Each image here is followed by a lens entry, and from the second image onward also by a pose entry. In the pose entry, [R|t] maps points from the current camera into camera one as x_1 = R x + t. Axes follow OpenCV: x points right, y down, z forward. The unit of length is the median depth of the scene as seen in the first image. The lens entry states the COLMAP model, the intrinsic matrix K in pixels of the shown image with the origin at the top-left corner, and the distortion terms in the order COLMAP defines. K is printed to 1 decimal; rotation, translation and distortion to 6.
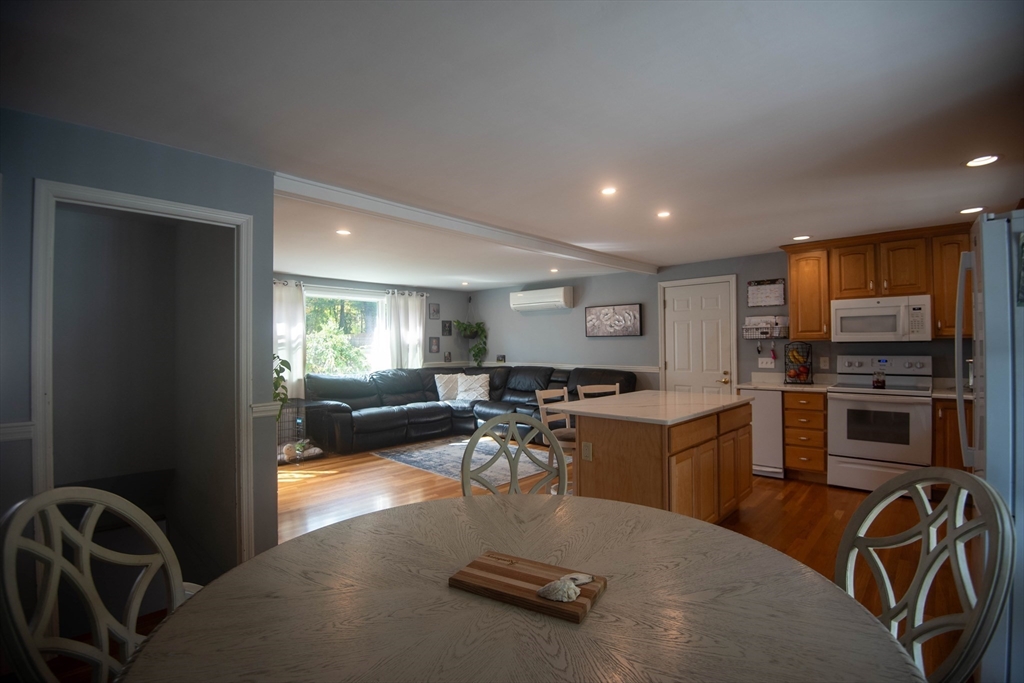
lens RADIAL K [[468.7, 0, 512.0], [0, 468.7, 341.5], [0, 0, 1]] dist [-0.017854, -0.015528]
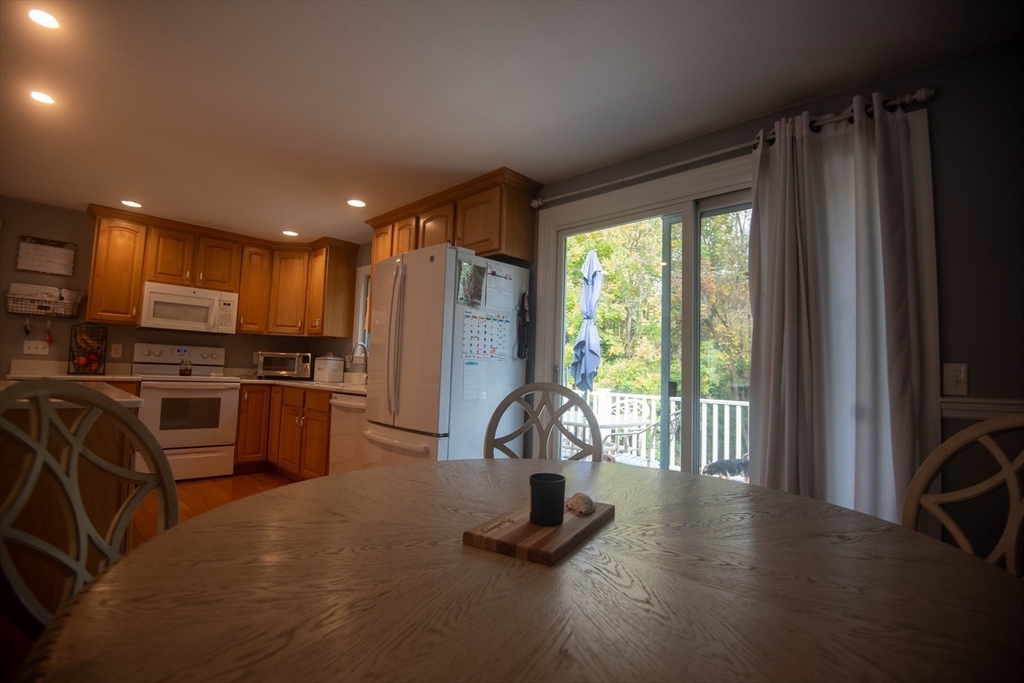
lens RADIAL K [[474.7, 0, 512.0], [0, 474.7, 341.5], [0, 0, 1]] dist [-0.017518, -0.015192]
pose [[0.011428, 0.075554, 0.997076, -0.157731], [-0.049078, 0.995982, -0.074908, 0.046563], [-0.998730, -0.048079, 0.015090, 0.192238]]
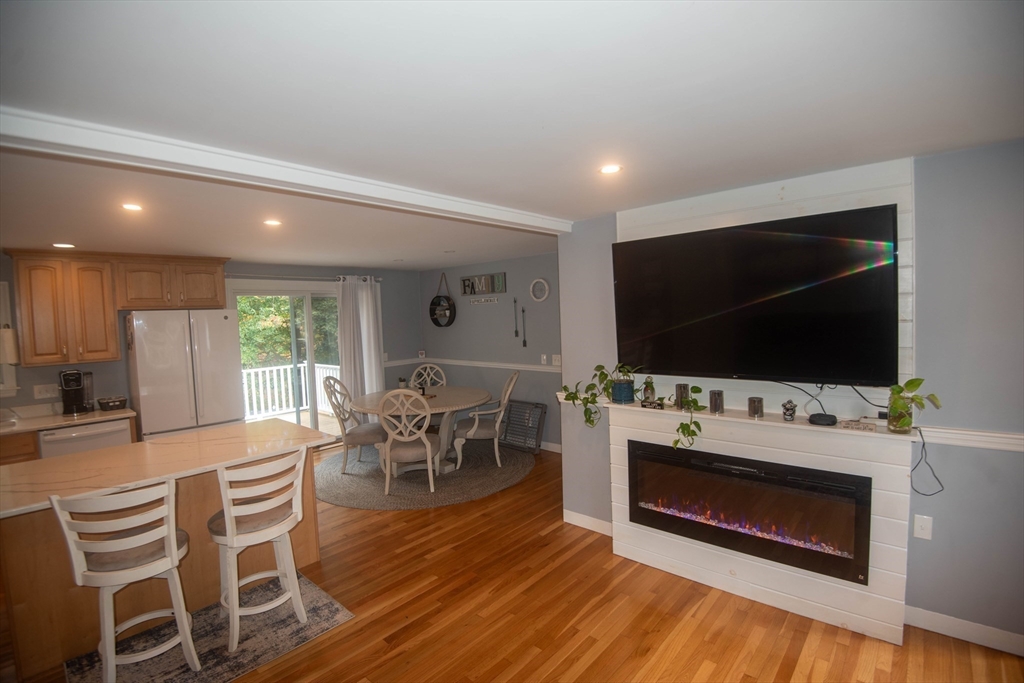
lens RADIAL K [[468.7, 0, 512.0], [0, 468.7, 341.5], [0, 0, 1]] dist [-0.017854, -0.015528]
pose [[-0.998767, 0.044902, -0.021173, -0.149081], [0.043854, 0.997903, 0.047607, -0.040350], [0.023266, 0.046620, -0.998642, 1.035257]]
